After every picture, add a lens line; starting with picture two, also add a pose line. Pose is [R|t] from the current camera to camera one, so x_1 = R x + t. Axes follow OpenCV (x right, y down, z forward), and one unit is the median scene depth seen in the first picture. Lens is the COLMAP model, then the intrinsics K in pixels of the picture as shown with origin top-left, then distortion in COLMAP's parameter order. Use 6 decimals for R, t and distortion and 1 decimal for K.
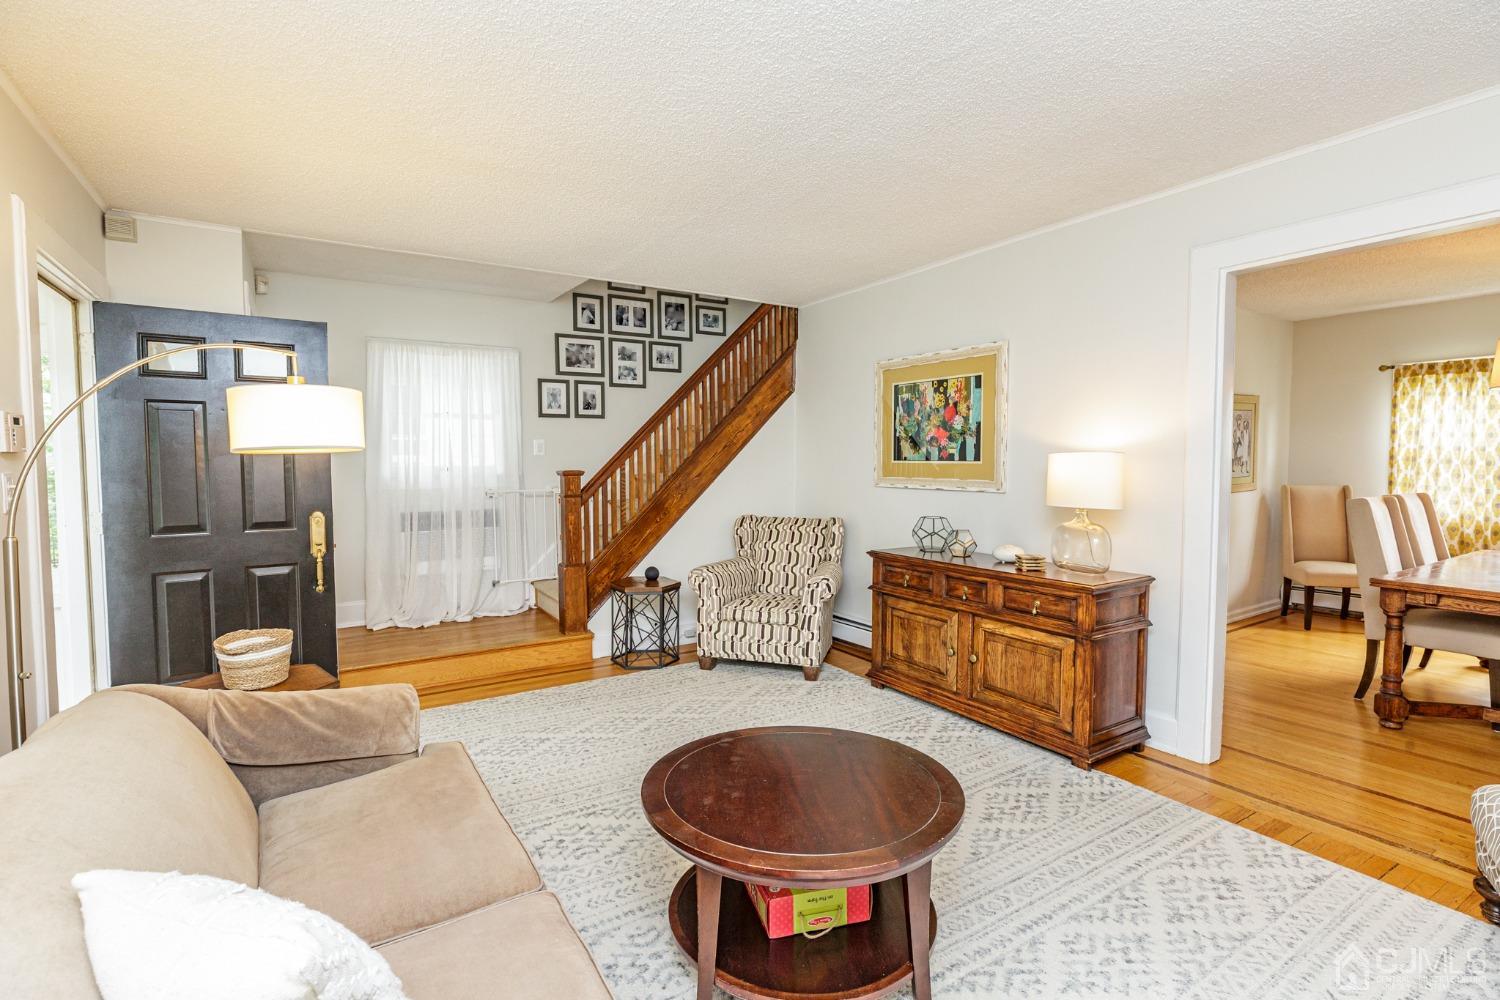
lens RADIAL K [[675.4, 0, 751.6], [0, 675.4, 493.1], [0, 0, 1]] dist [-0.008171, 0.000692]
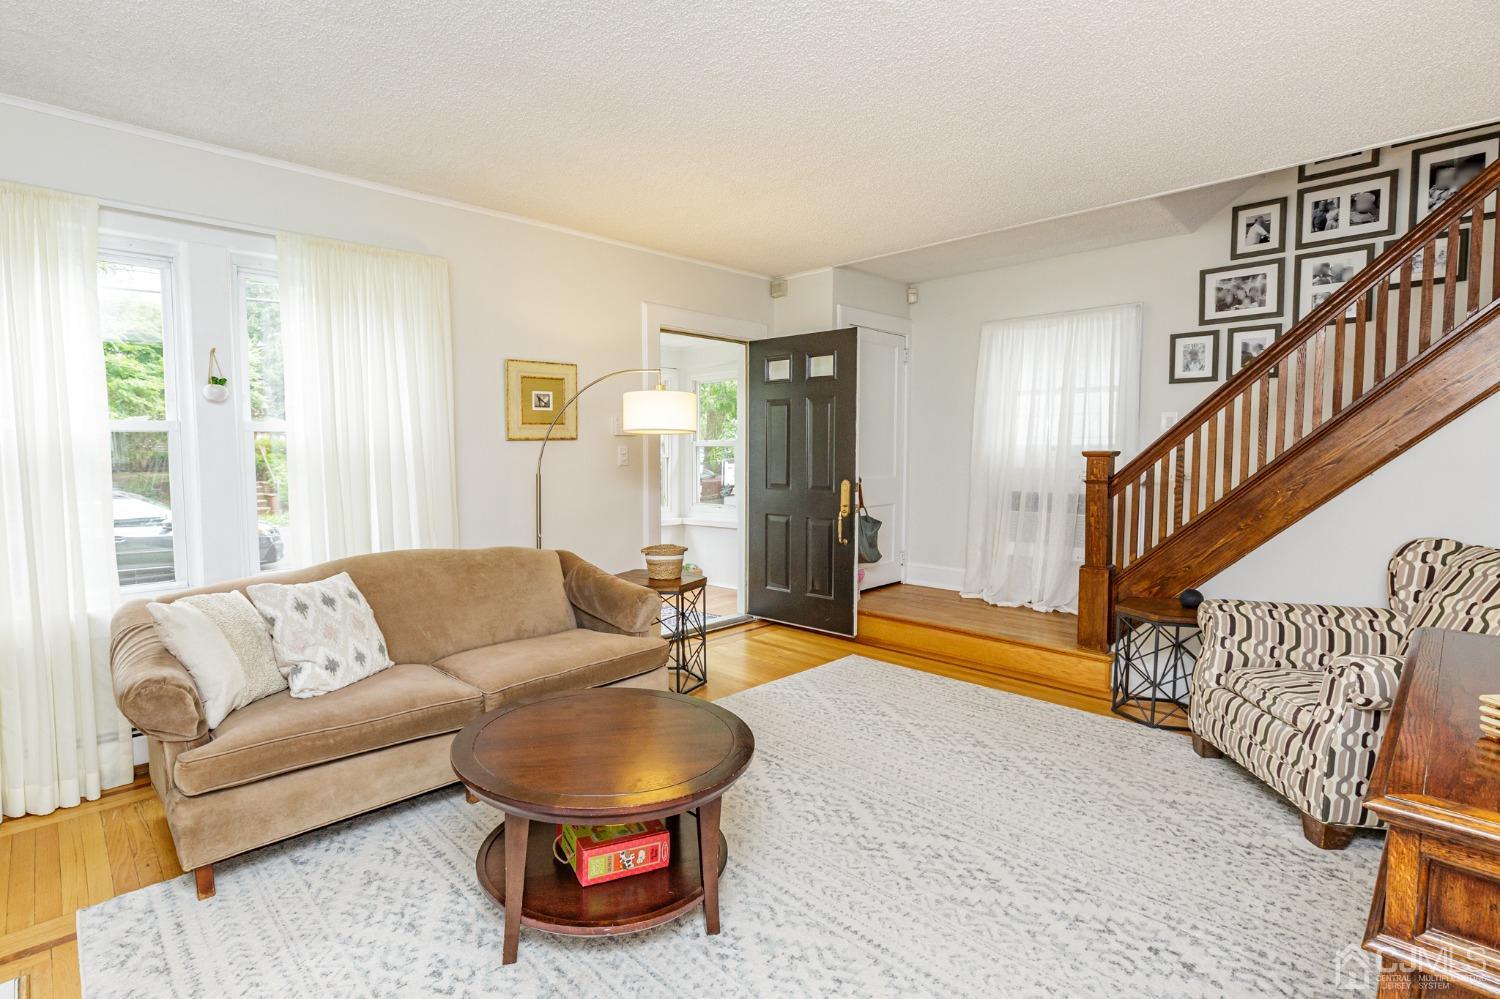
lens RADIAL K [[717.7, 0, 712.4], [0, 717.7, 484.4], [0, 0, 1]] dist [0.016646, 0.000571]
pose [[0.237106, 0.057643, -0.969772, 0.427091], [-0.045764, 0.997793, 0.048120, -0.012282], [0.970405, 0.032972, 0.239220, 0.312376]]
